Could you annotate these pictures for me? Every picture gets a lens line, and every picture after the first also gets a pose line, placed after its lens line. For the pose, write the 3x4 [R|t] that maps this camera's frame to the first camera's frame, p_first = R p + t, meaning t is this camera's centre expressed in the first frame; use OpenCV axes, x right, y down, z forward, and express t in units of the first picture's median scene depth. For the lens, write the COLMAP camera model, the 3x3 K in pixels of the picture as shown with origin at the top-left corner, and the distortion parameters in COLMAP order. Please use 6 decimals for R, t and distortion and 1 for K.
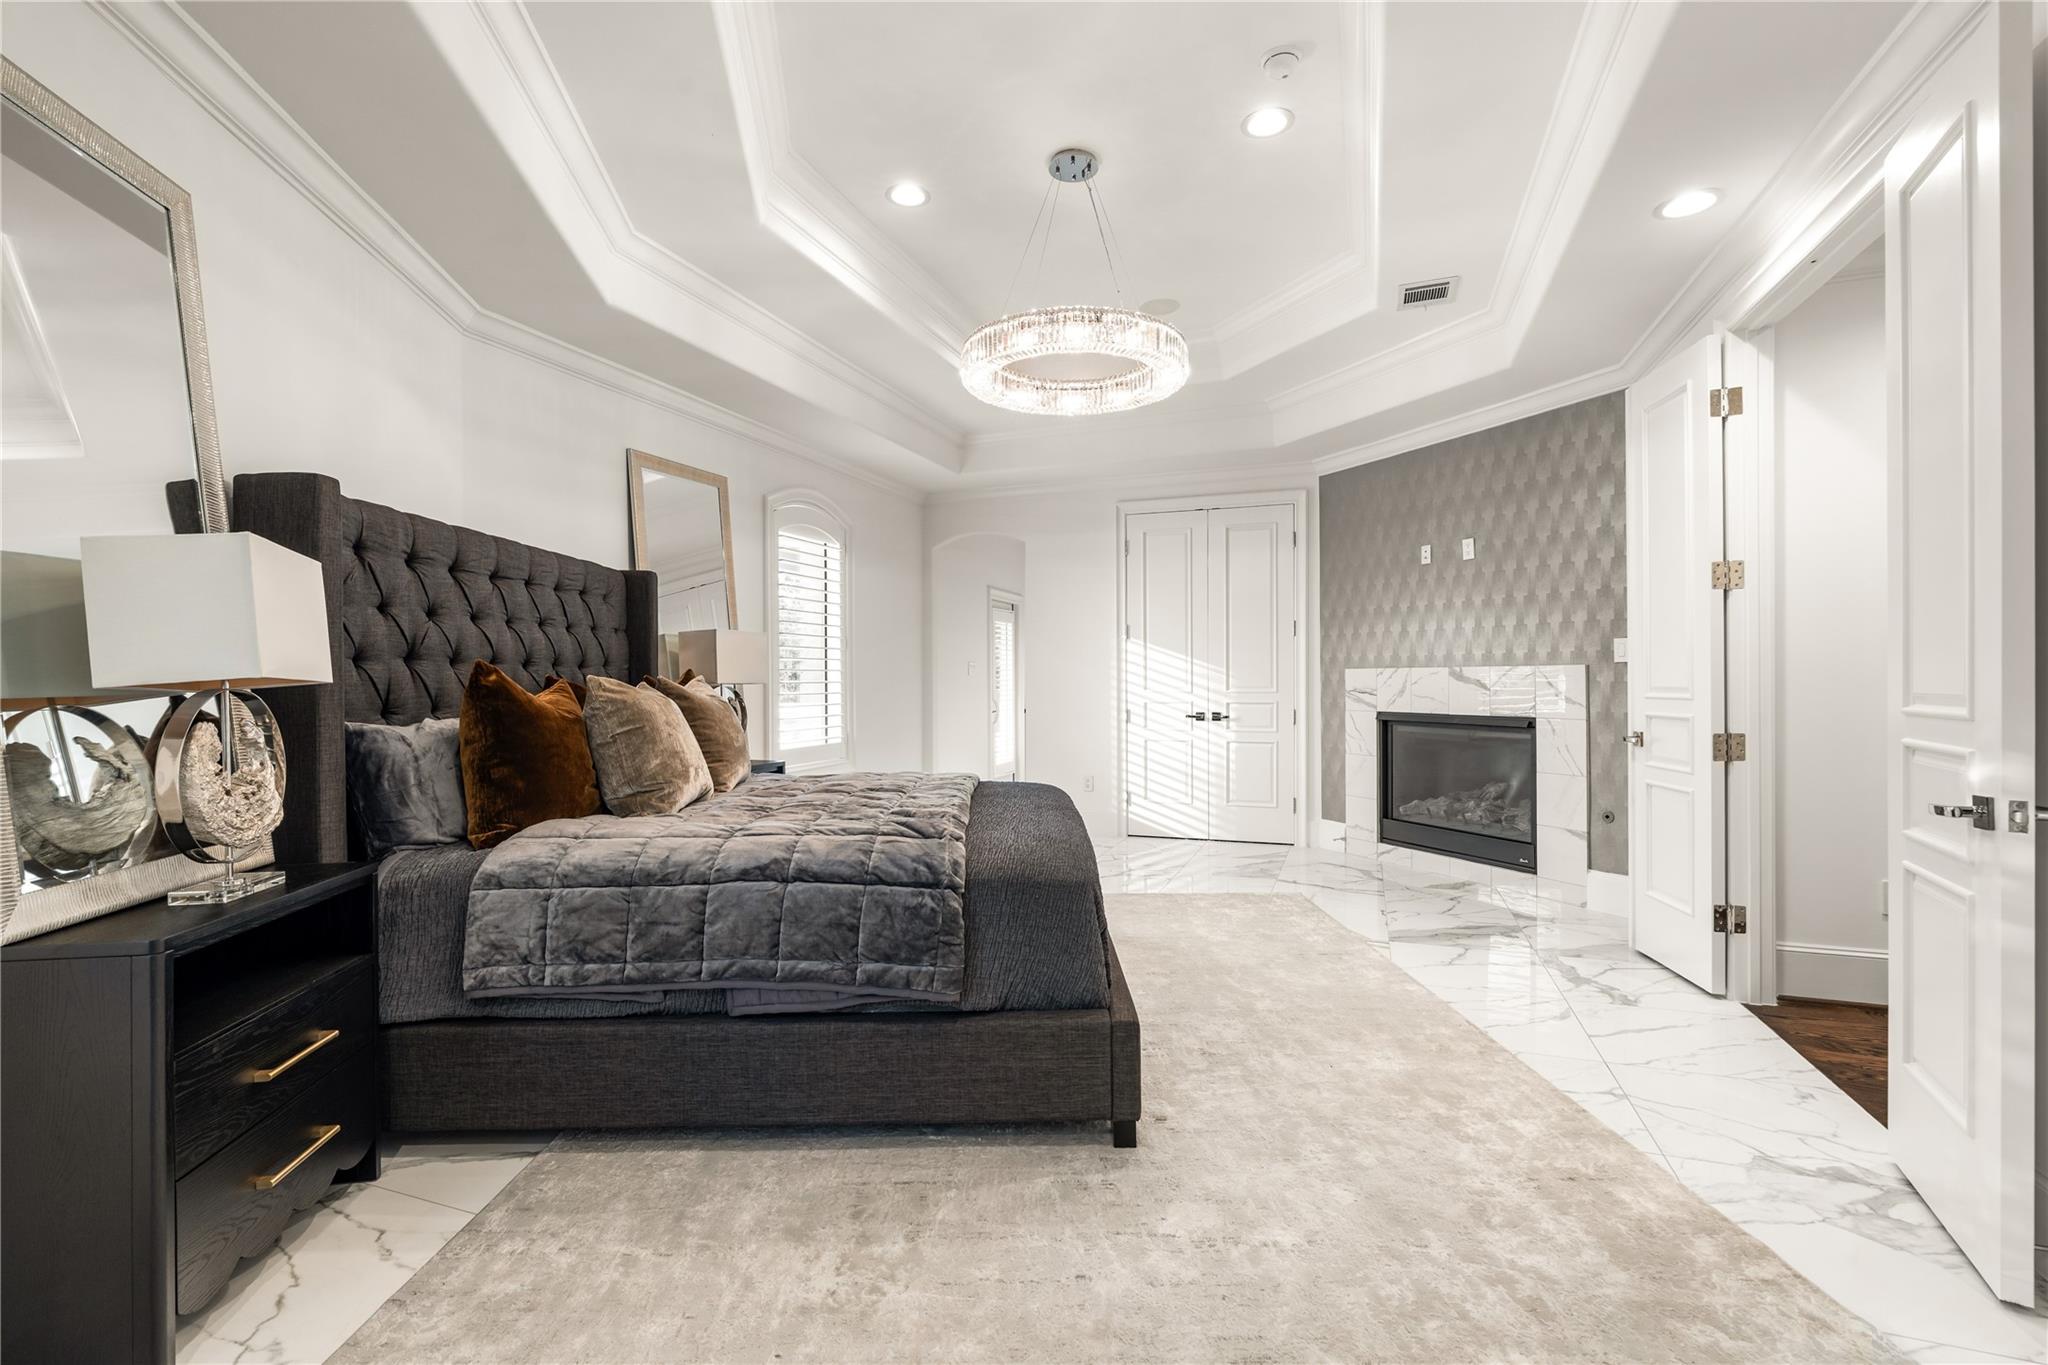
lens RADIAL K [[914.1, 0, 1024.4], [0, 914.1, 683.0], [0, 0, 1]] dist [-0.009484, -0.000076]
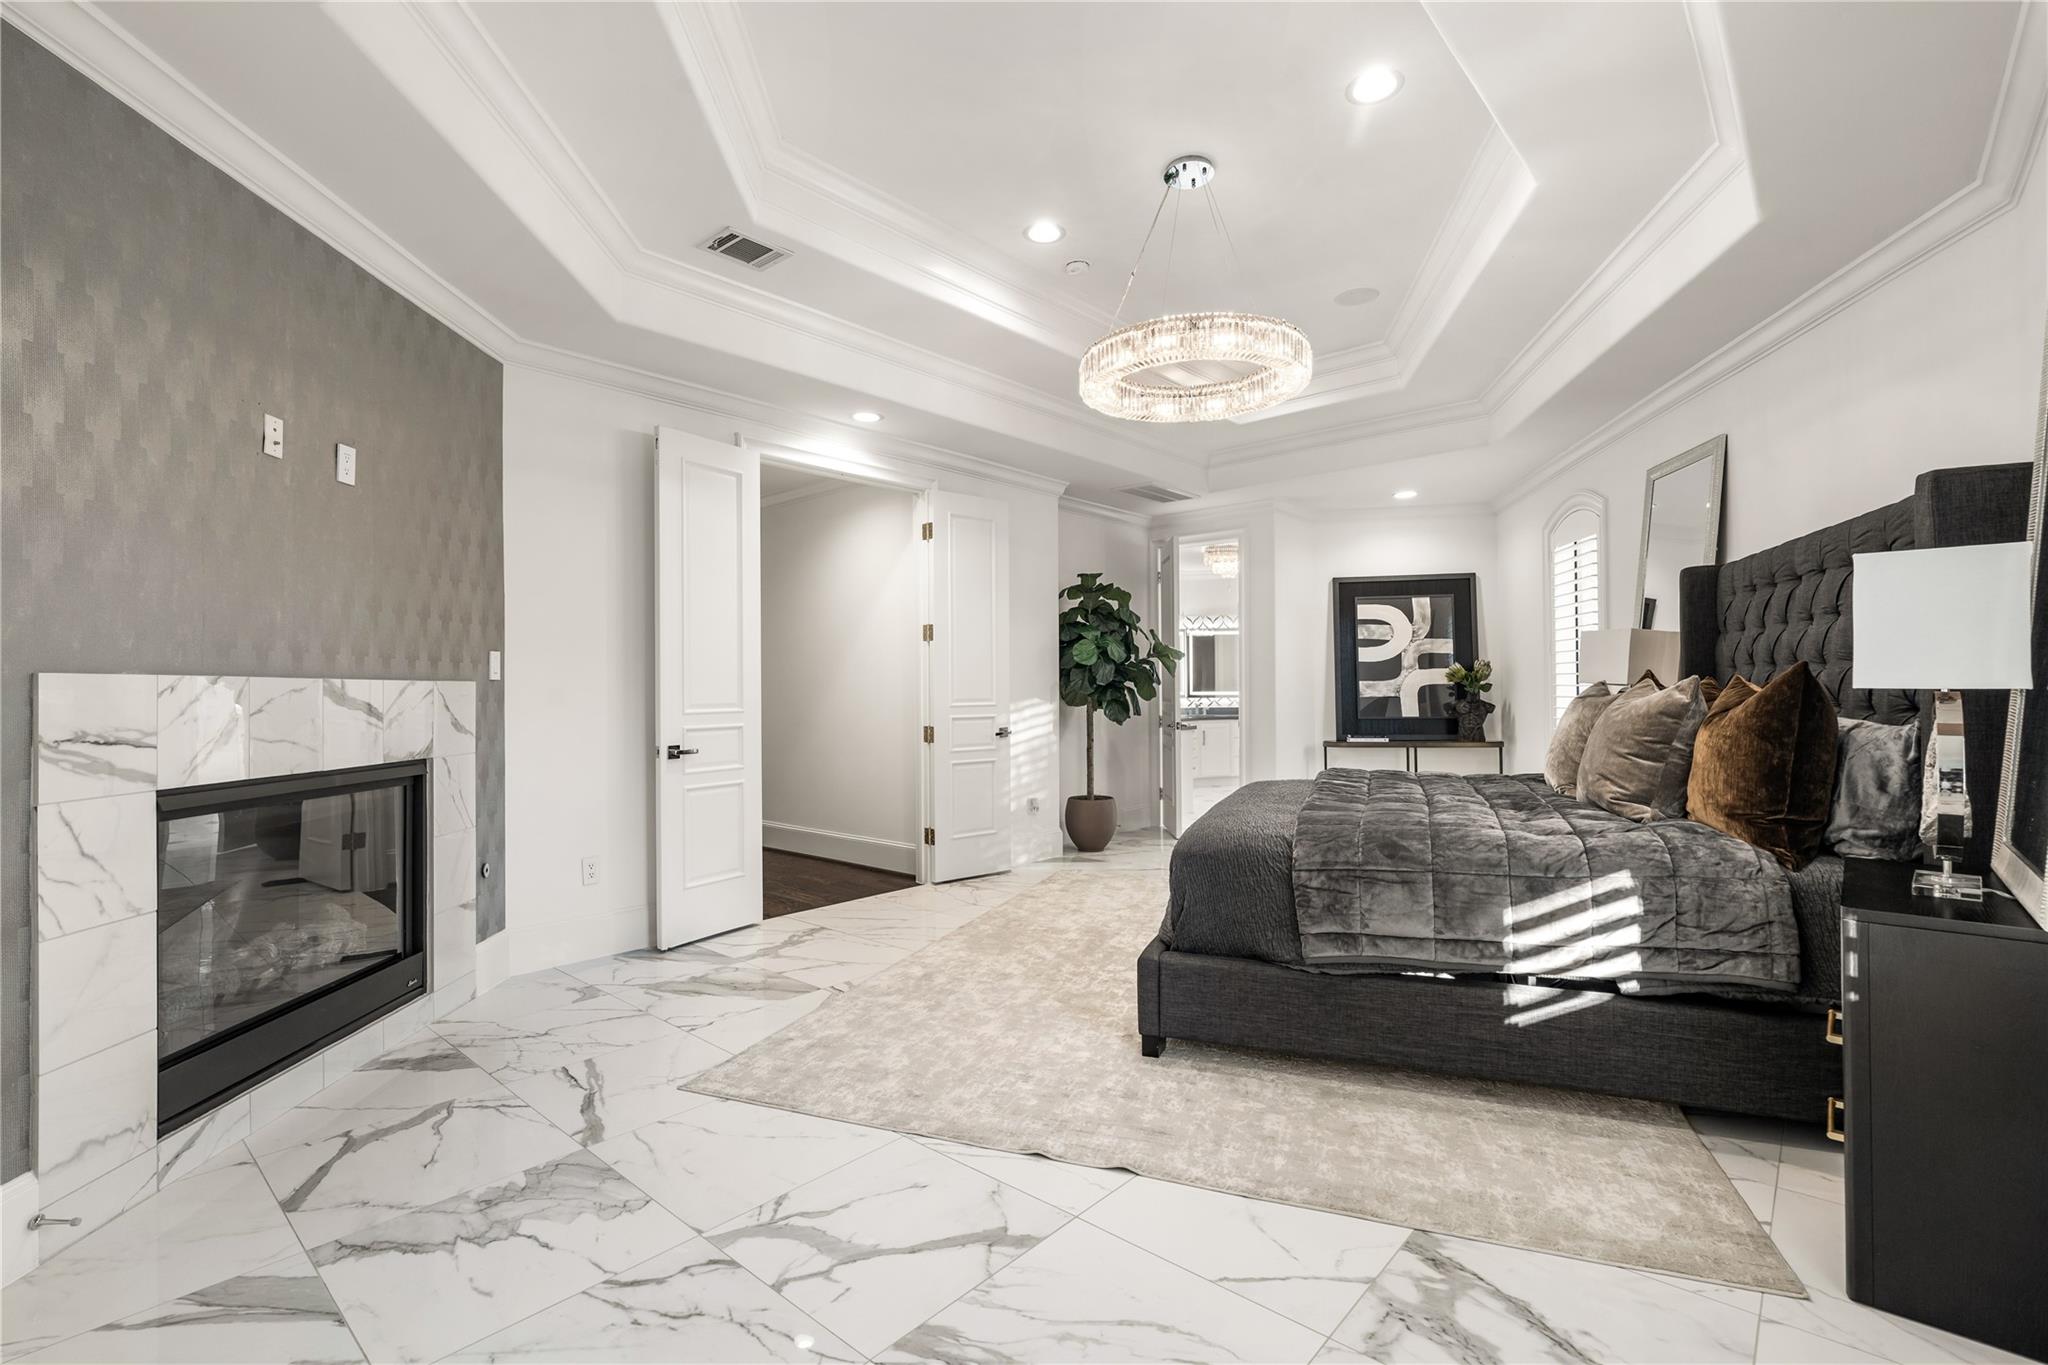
lens RADIAL K [[914.1, 0, 1024.3], [0, 914.1, 681.8], [0, 0, 1]] dist [-0.009484, -0.000076]
pose [[-0.928853, 0.013164, 0.370215, -0.087995], [0.010825, 0.999906, -0.008394, -0.006899], [-0.370291, -0.003789, -0.928908, 1.308364]]
